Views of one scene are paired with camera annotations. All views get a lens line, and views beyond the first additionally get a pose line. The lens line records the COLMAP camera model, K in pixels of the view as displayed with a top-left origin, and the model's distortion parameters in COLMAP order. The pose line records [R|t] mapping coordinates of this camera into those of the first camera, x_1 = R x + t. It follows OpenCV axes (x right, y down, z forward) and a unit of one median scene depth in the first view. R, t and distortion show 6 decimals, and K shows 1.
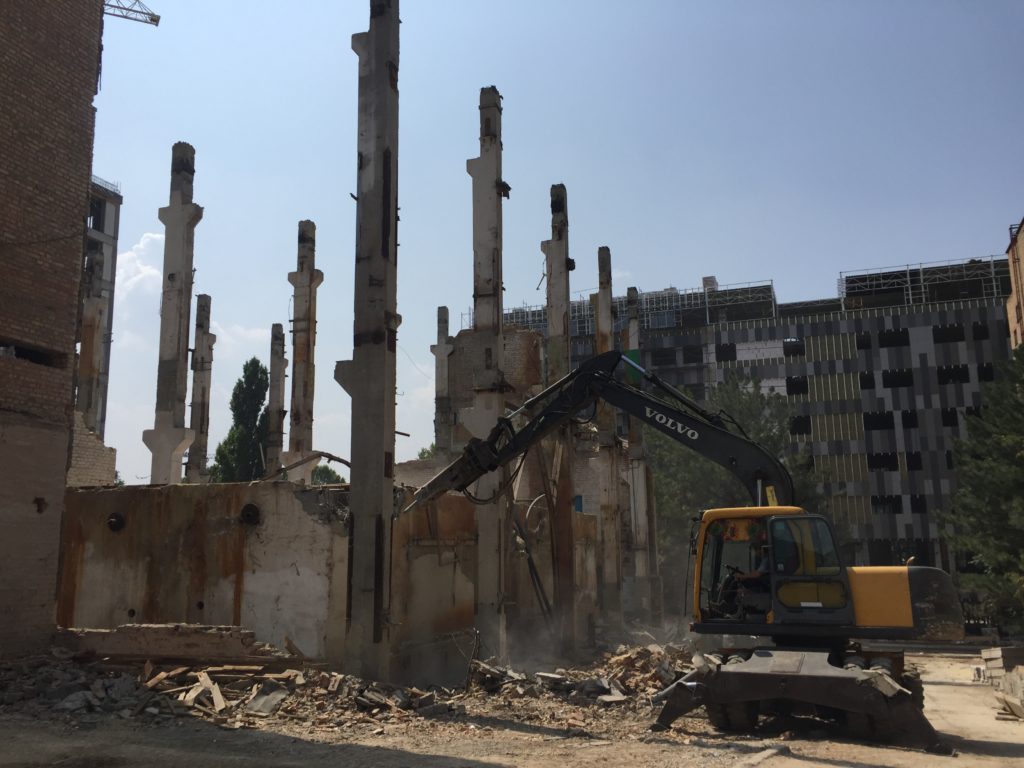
lens RADIAL K [[817.6, 0, 512.1], [0, 817.6, 397.3], [0, 0, 1]] dist [0.004487, -0.003302]
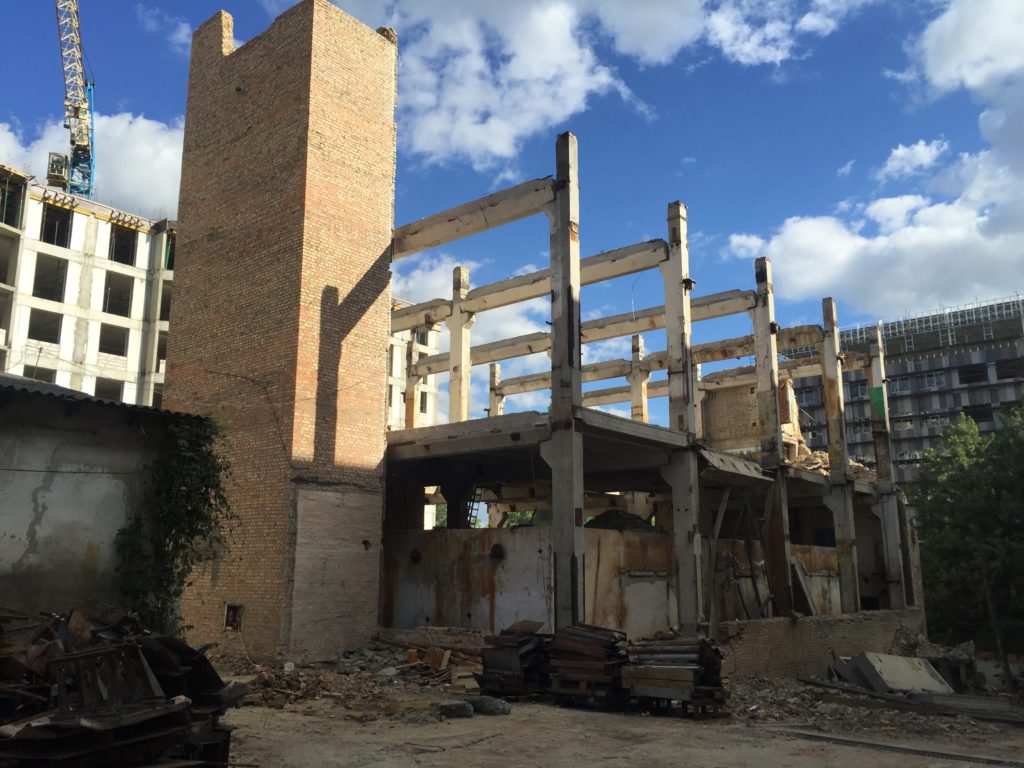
lens RADIAL K [[817.6, 0, 512.1], [0, 817.6, 397.3], [0, 0, 1]] dist [0.004487, -0.003302]
pose [[0.921516, -0.064085, -0.383016, 0.254393], [0.053246, 0.997826, -0.038846, -0.063941], [0.384672, 0.015403, 0.922925, -0.283979]]
